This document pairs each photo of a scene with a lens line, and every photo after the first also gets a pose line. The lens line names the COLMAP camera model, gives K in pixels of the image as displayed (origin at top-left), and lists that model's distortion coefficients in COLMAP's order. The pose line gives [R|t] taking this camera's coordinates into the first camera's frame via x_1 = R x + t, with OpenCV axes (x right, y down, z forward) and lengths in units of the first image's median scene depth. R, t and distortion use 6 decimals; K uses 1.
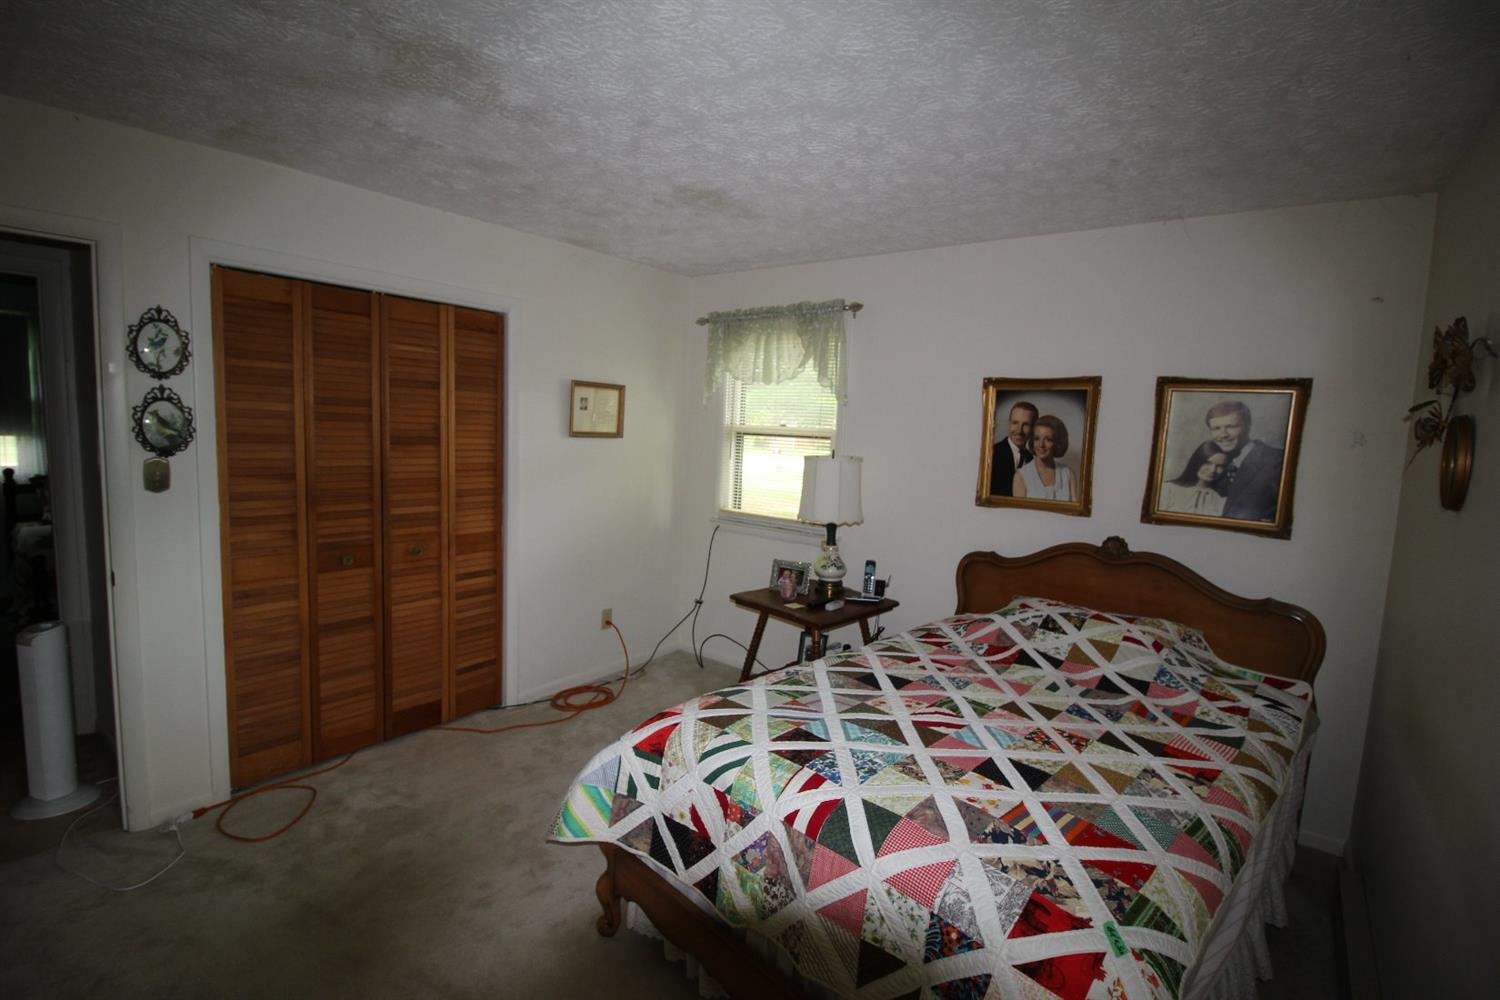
lens RADIAL K [[694.4, 0, 748.9], [0, 694.4, 502.1], [0, 0, 1]] dist [-0.000830, -0.013071]
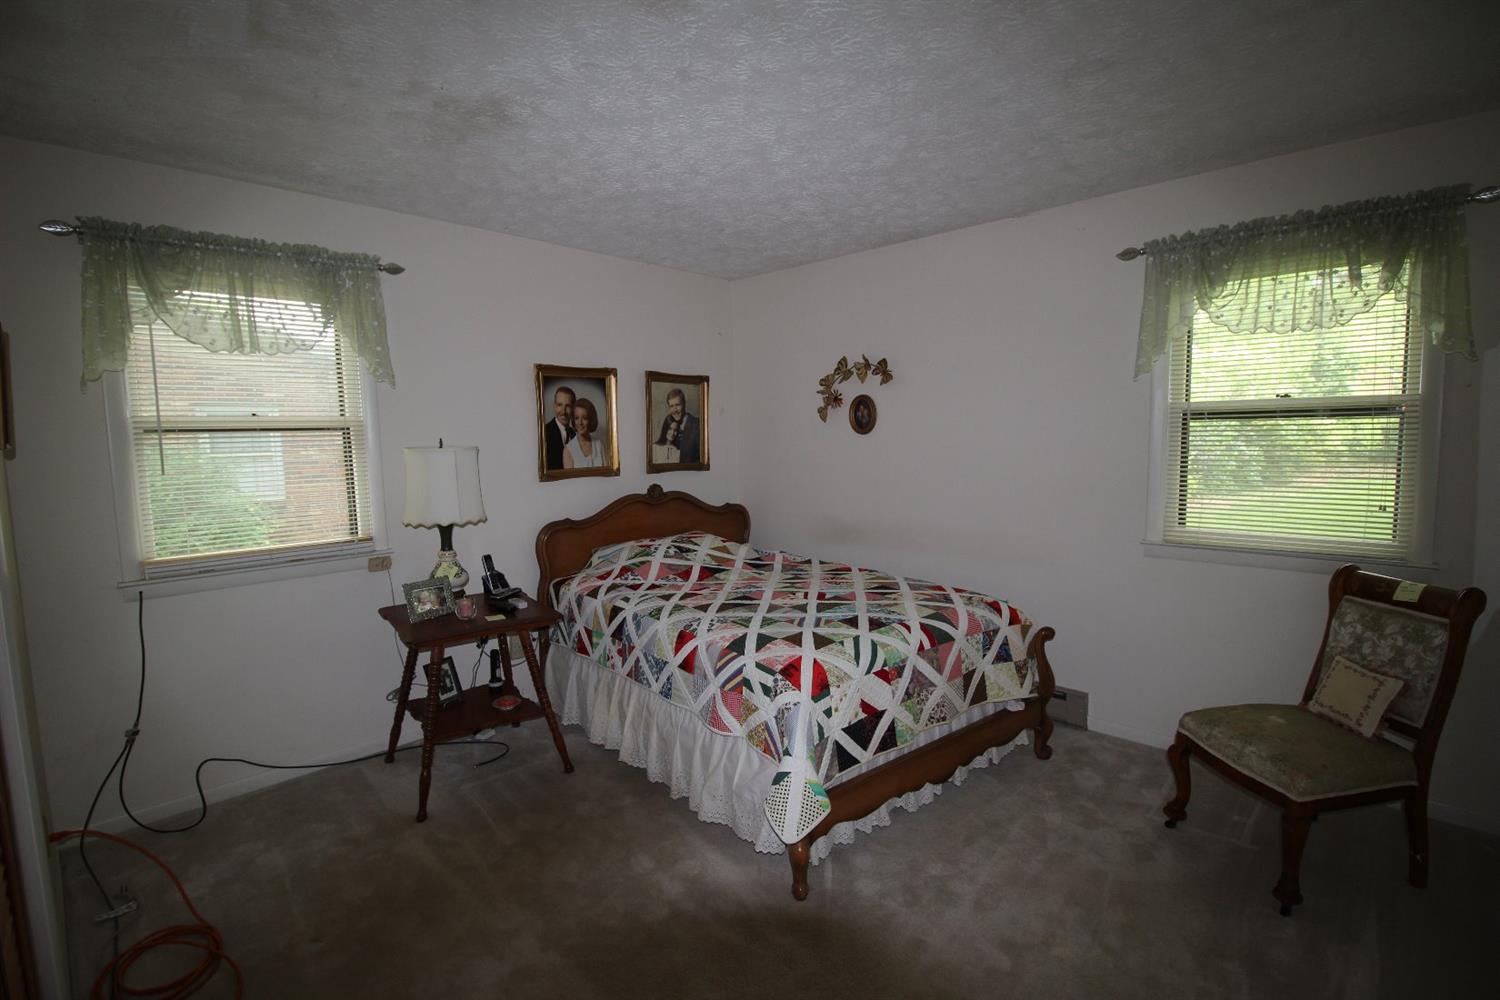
lens RADIAL K [[694.4, 0, 748.9], [0, 694.4, 502.1], [0, 0, 1]] dist [-0.000830, -0.013071]
pose [[0.106938, -0.143263, 0.983890, -0.816973], [0.135640, 0.982415, 0.128305, -0.067871], [-0.984970, 0.119734, 0.124489, 0.630541]]
